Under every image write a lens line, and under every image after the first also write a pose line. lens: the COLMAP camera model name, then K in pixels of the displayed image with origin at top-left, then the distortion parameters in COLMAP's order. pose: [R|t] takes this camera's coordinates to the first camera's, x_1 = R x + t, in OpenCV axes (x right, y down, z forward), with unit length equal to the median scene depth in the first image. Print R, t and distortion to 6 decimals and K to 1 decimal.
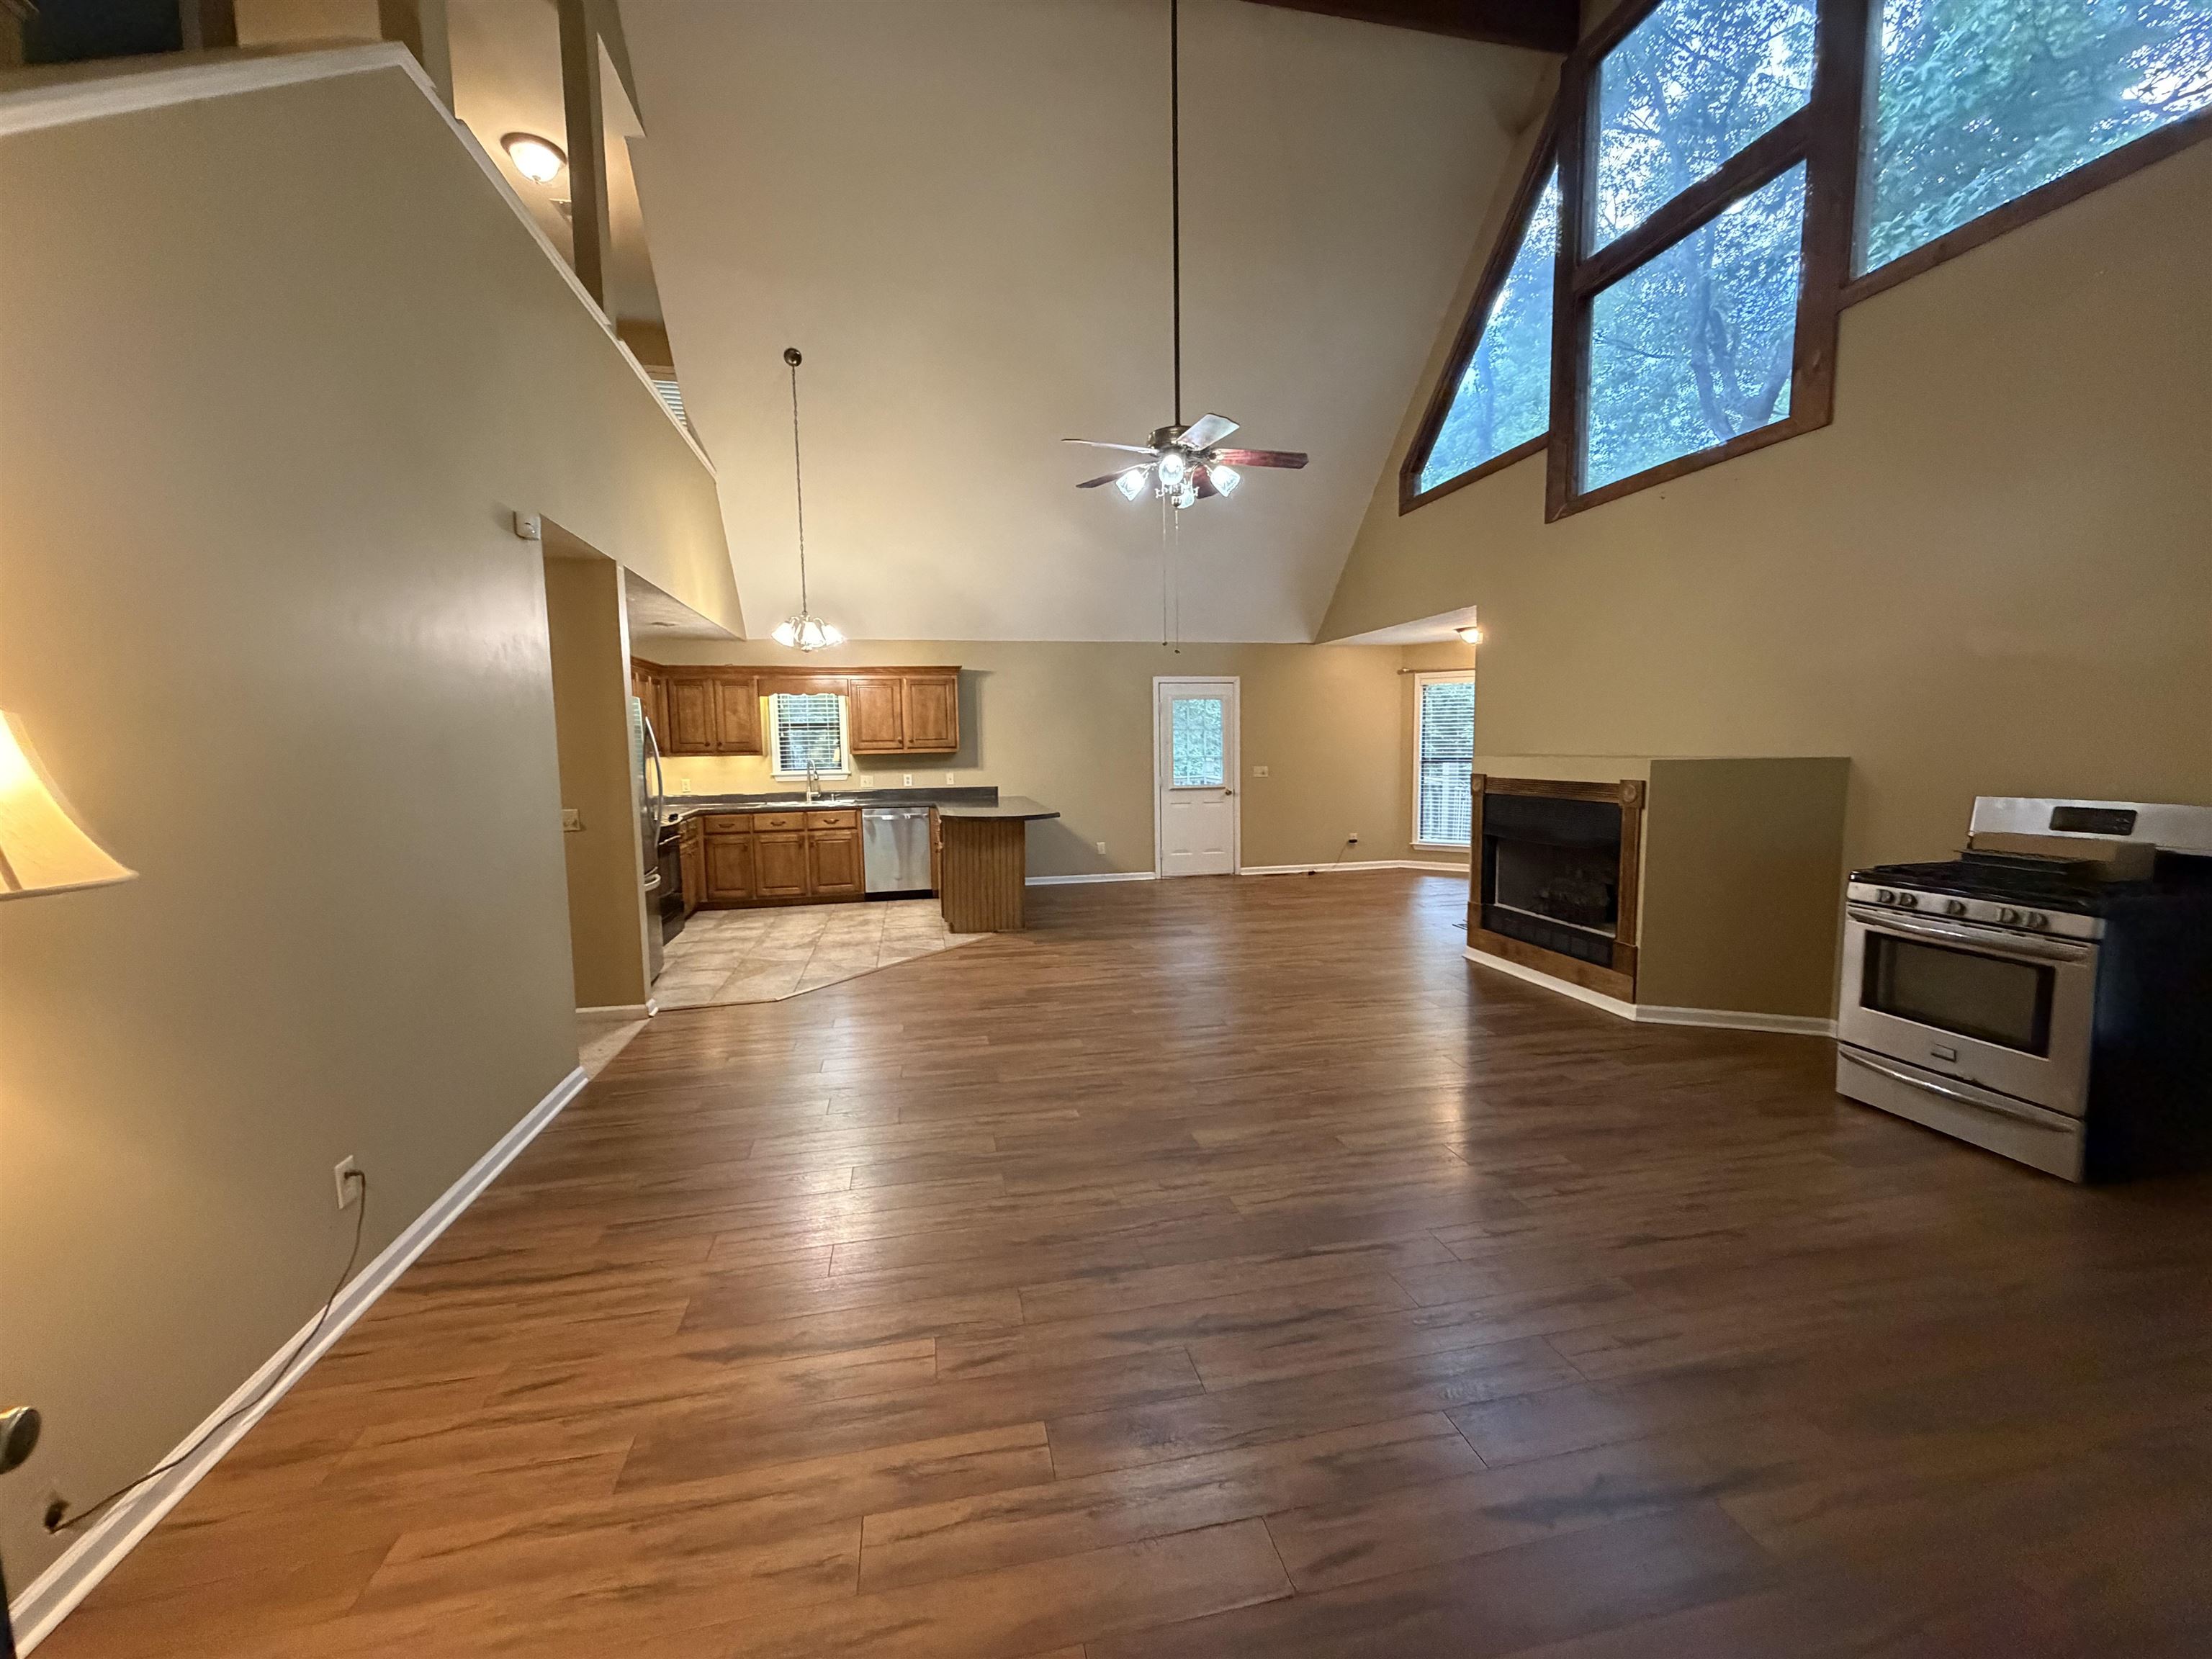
lens RADIAL K [[881.4, 0, 1101.2], [0, 881.4, 830.4], [0, 0, 1]] dist [0.001793, -0.000297]
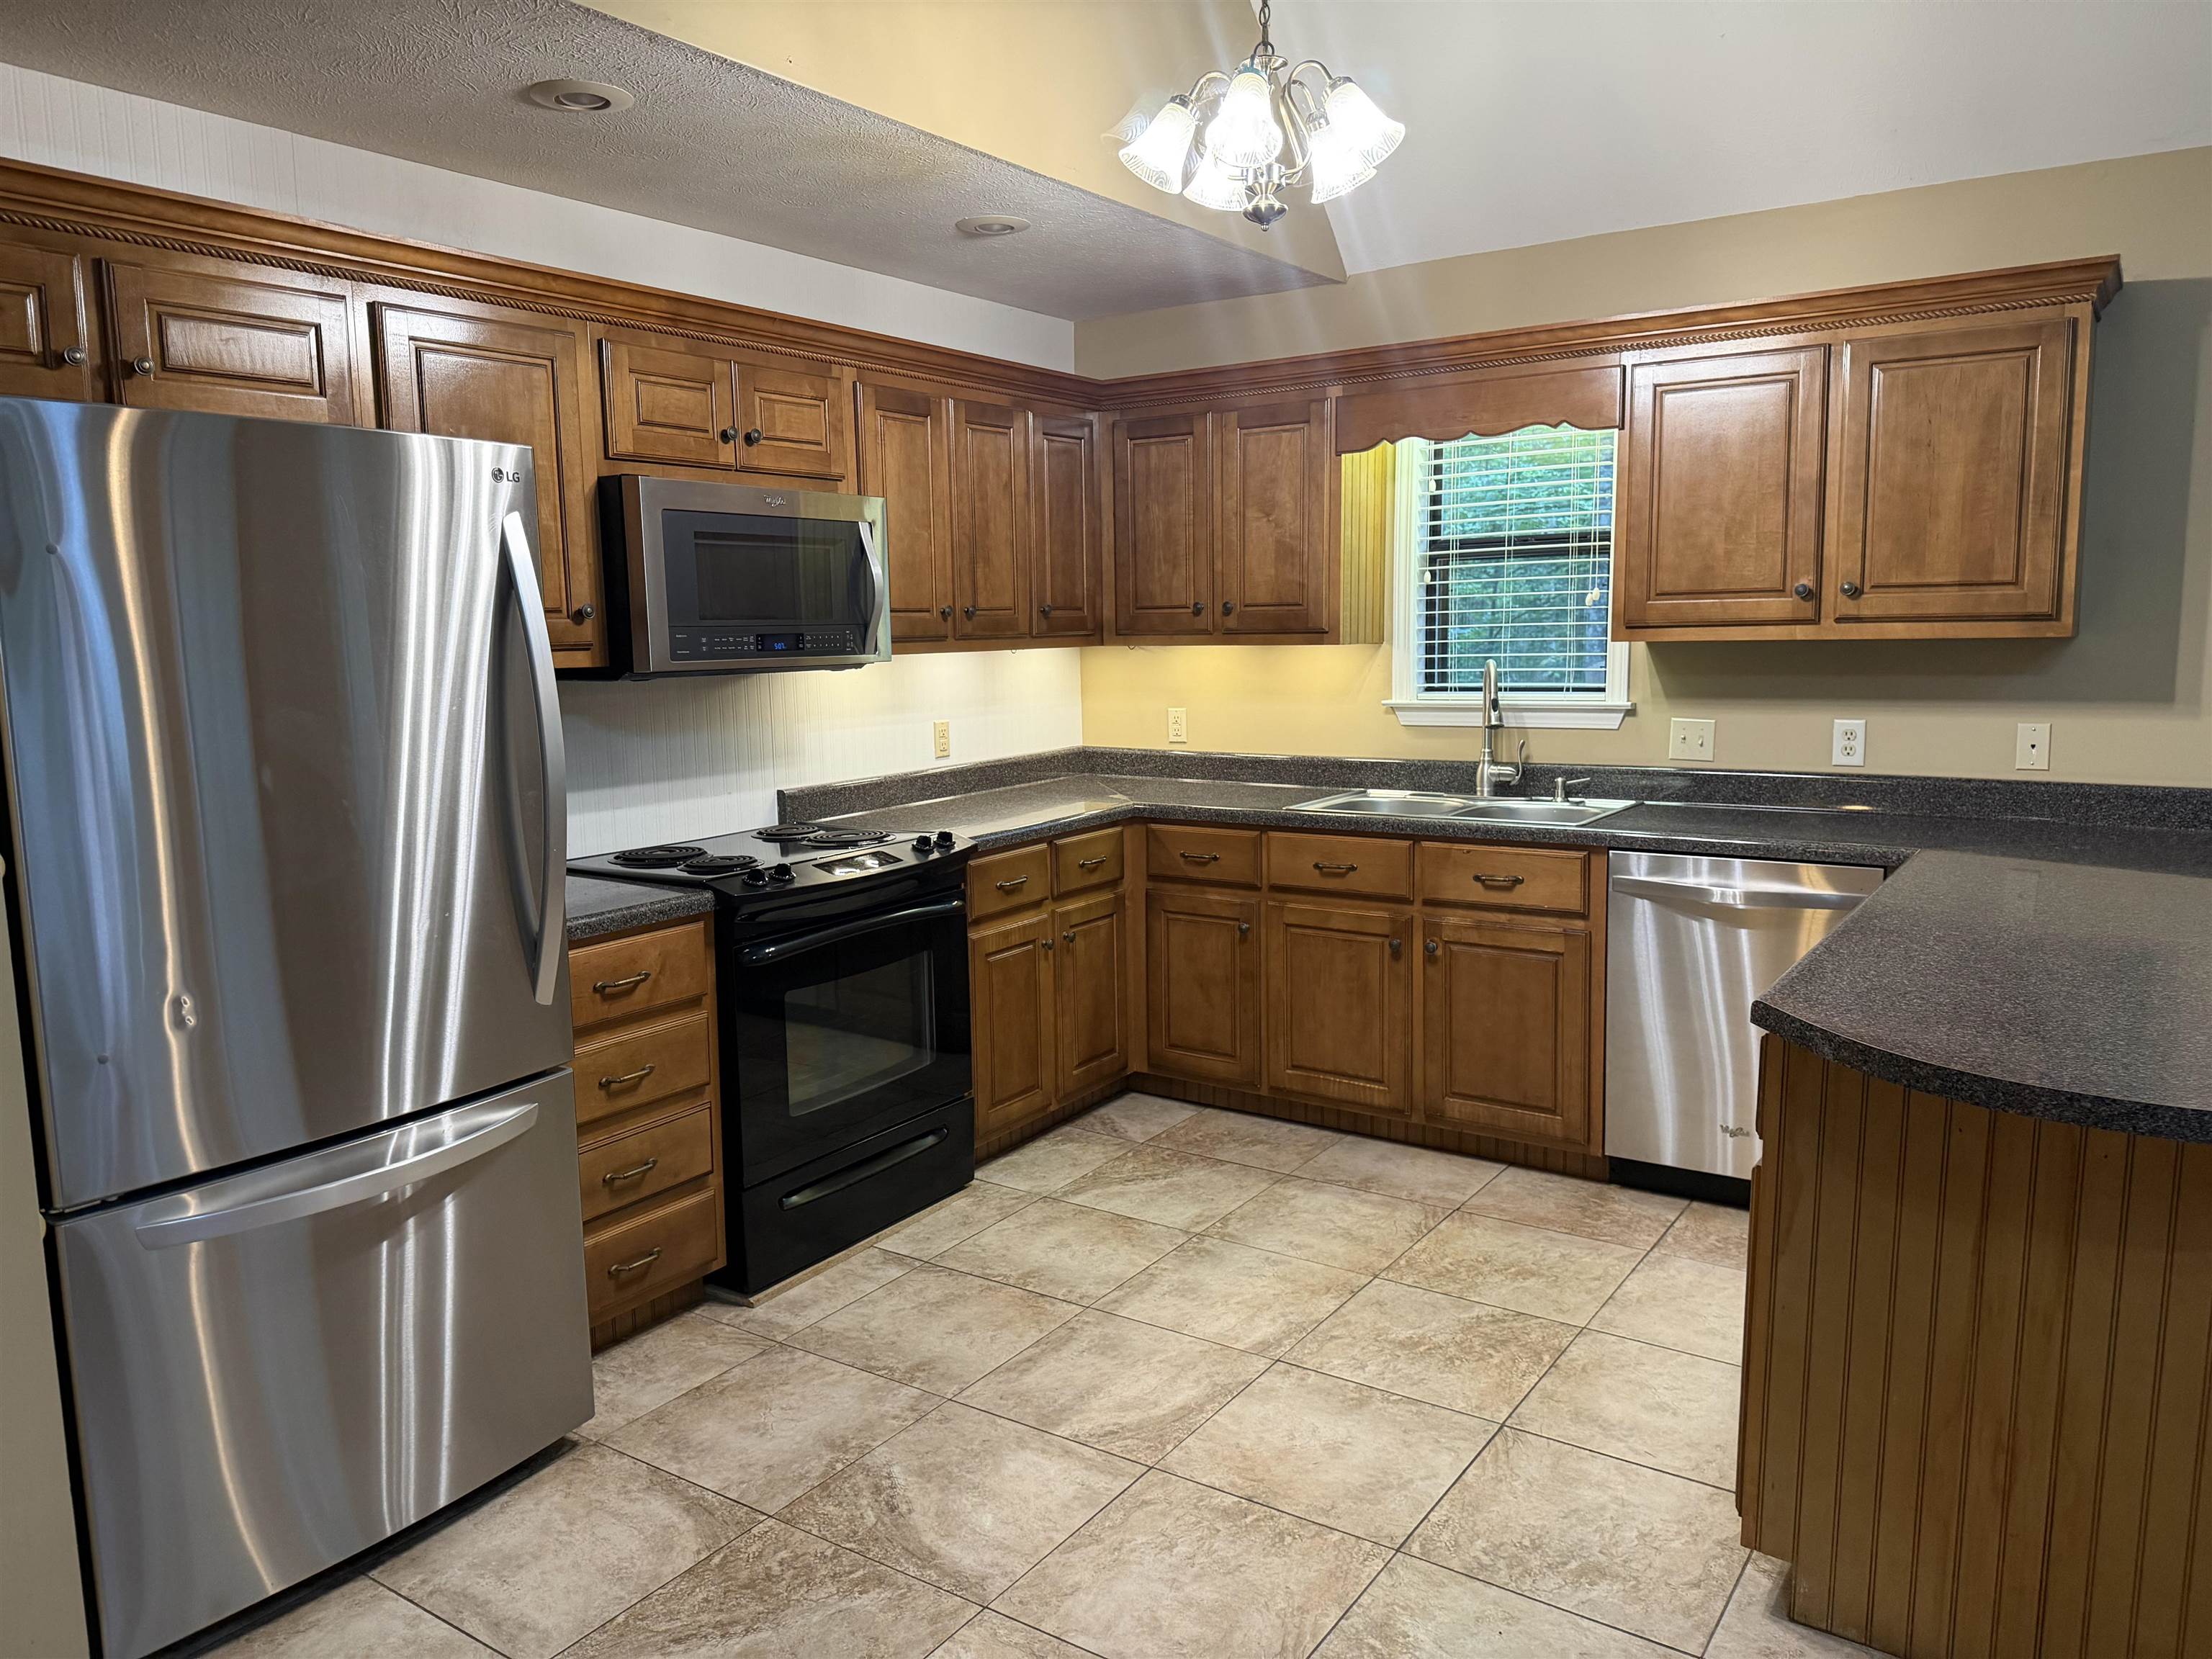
lens RADIAL K [[1530.5, 0, 1122.6], [0, 1530.5, 826.6], [0, 0, 1]] dist [0.059485, -0.069870]
pose [[0.692283, 0.100179, -0.714639, -0.042277], [-0.066423, 0.994959, 0.075129, -0.060857], [0.718563, -0.004543, 0.695447, 0.609963]]
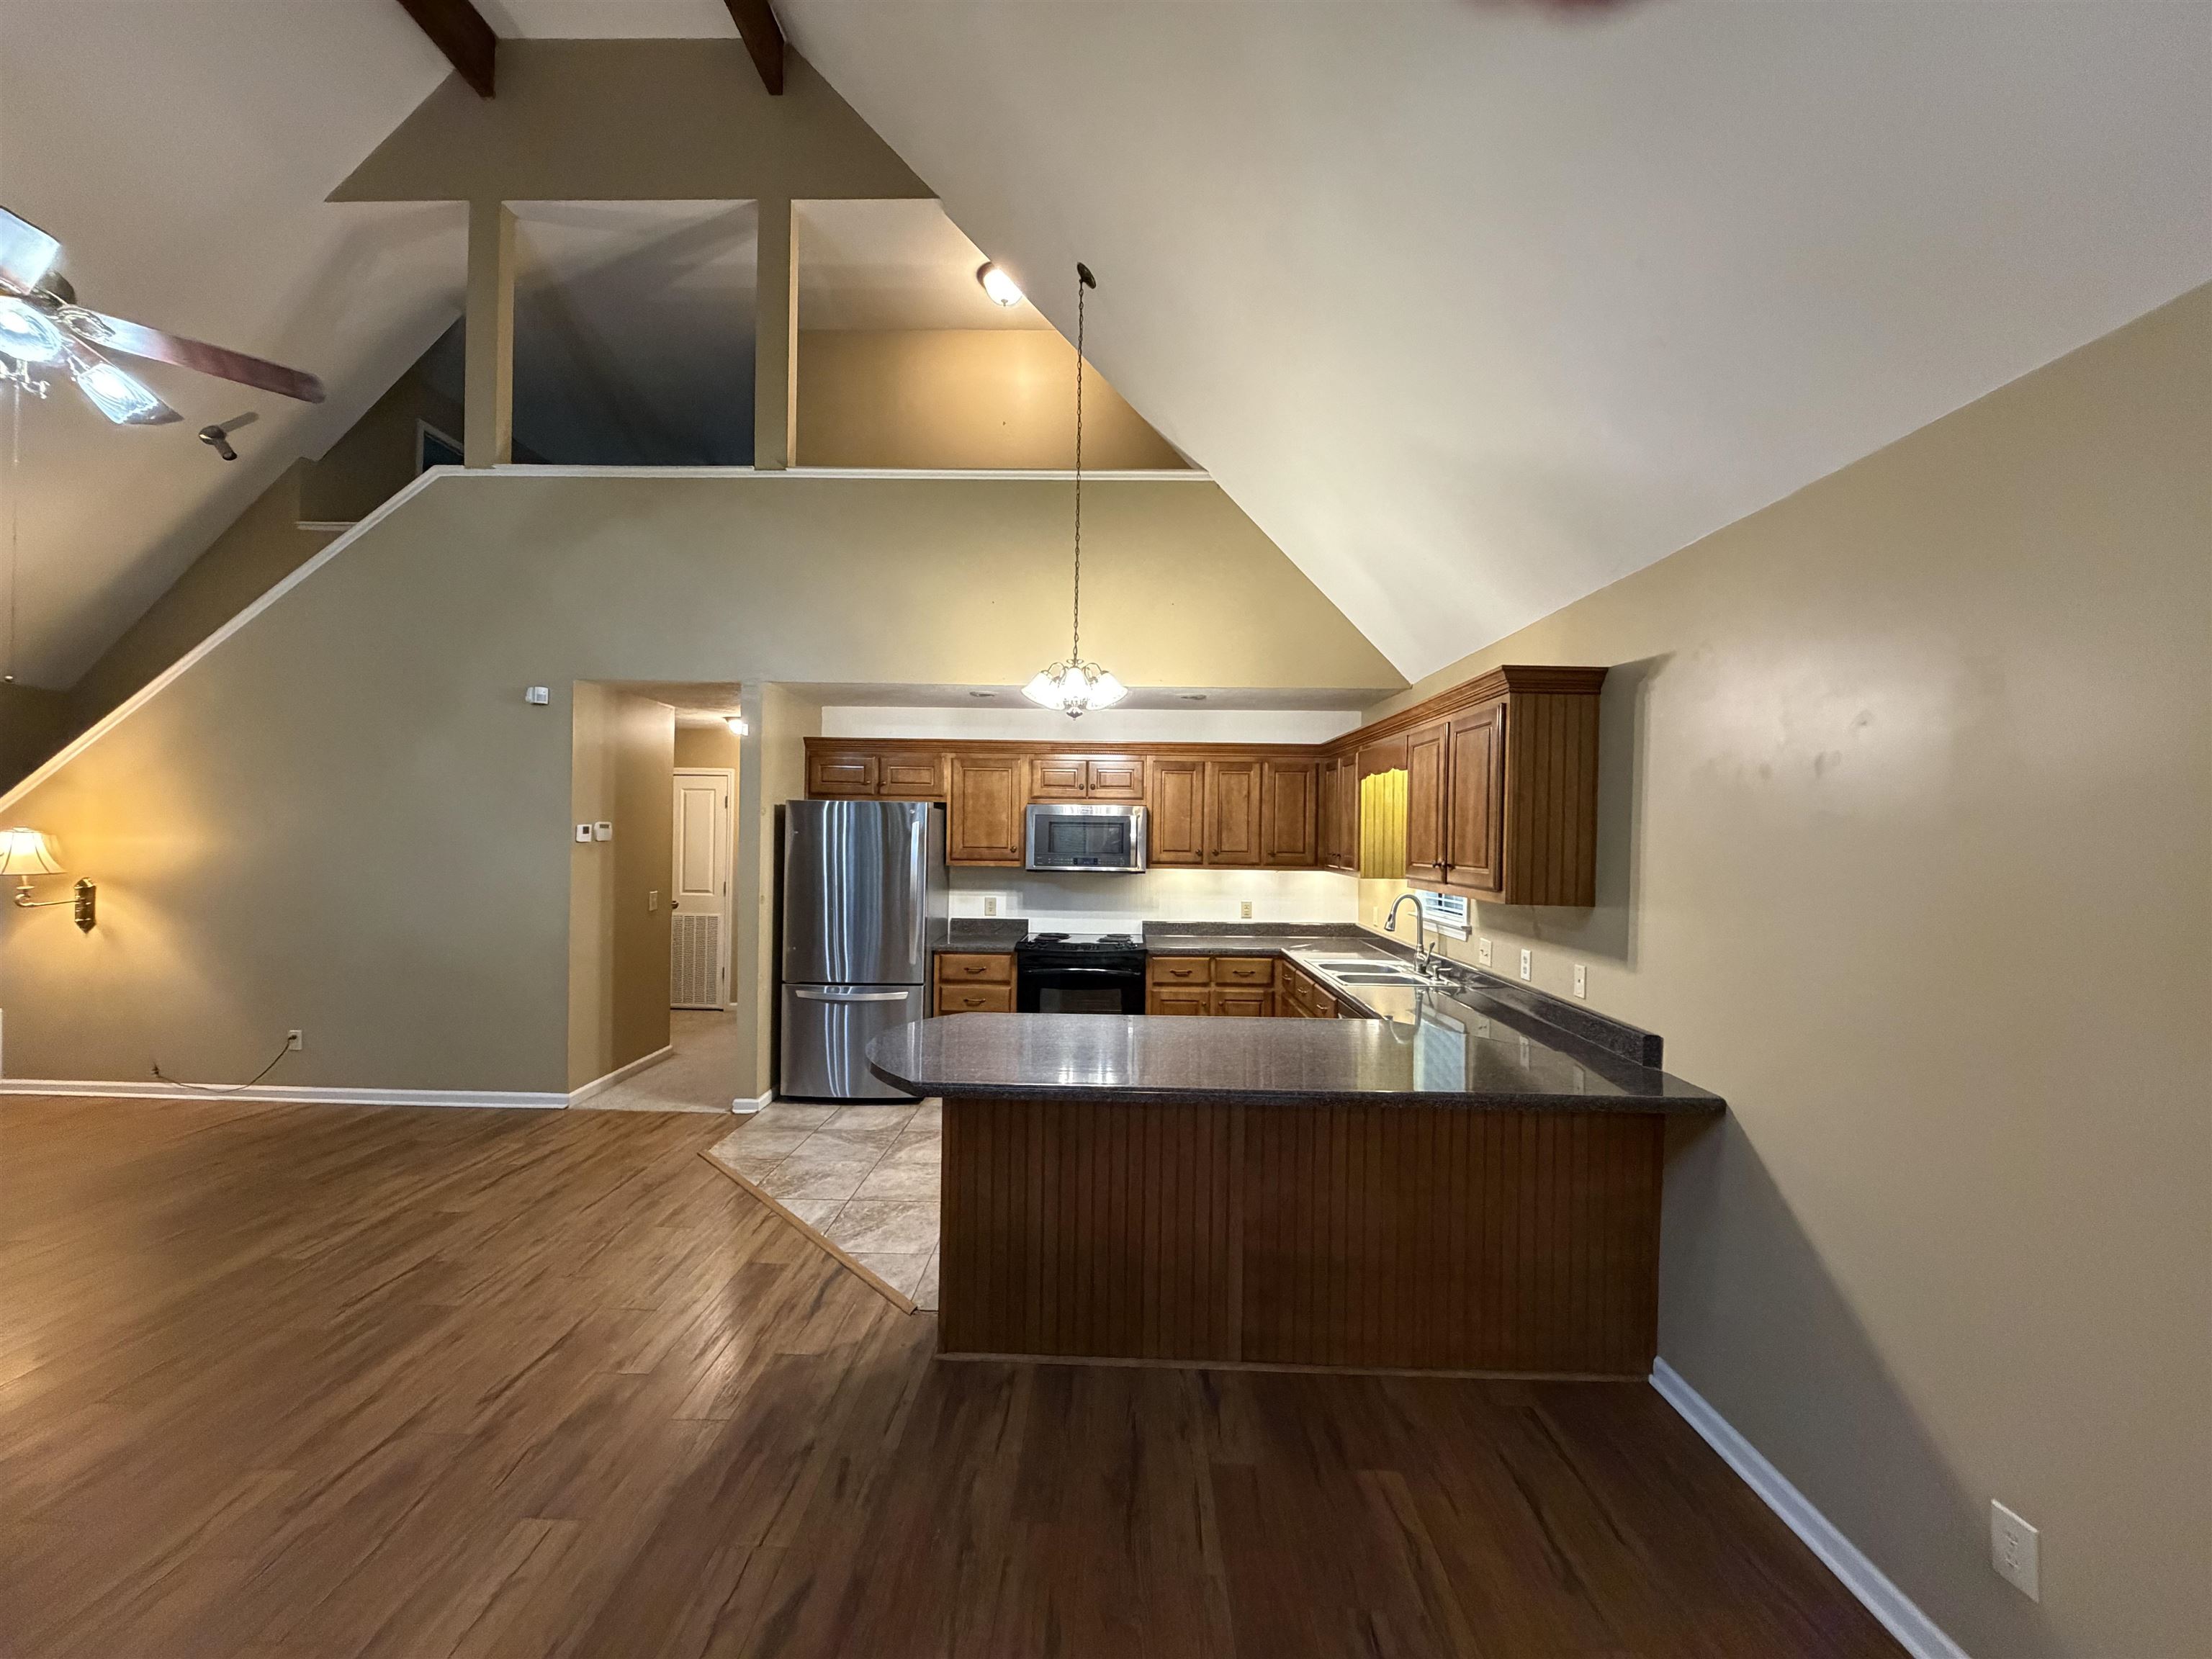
lens RADIAL K [[881.4, 0, 1101.2], [0, 881.4, 830.4], [0, 0, 1]] dist [0.001793, -0.000297]
pose [[-0.226910, 0.009669, -0.973868, 0.255524], [-0.108540, 0.993470, 0.035153, -0.129412], [0.967849, 0.113680, -0.224379, 1.048433]]
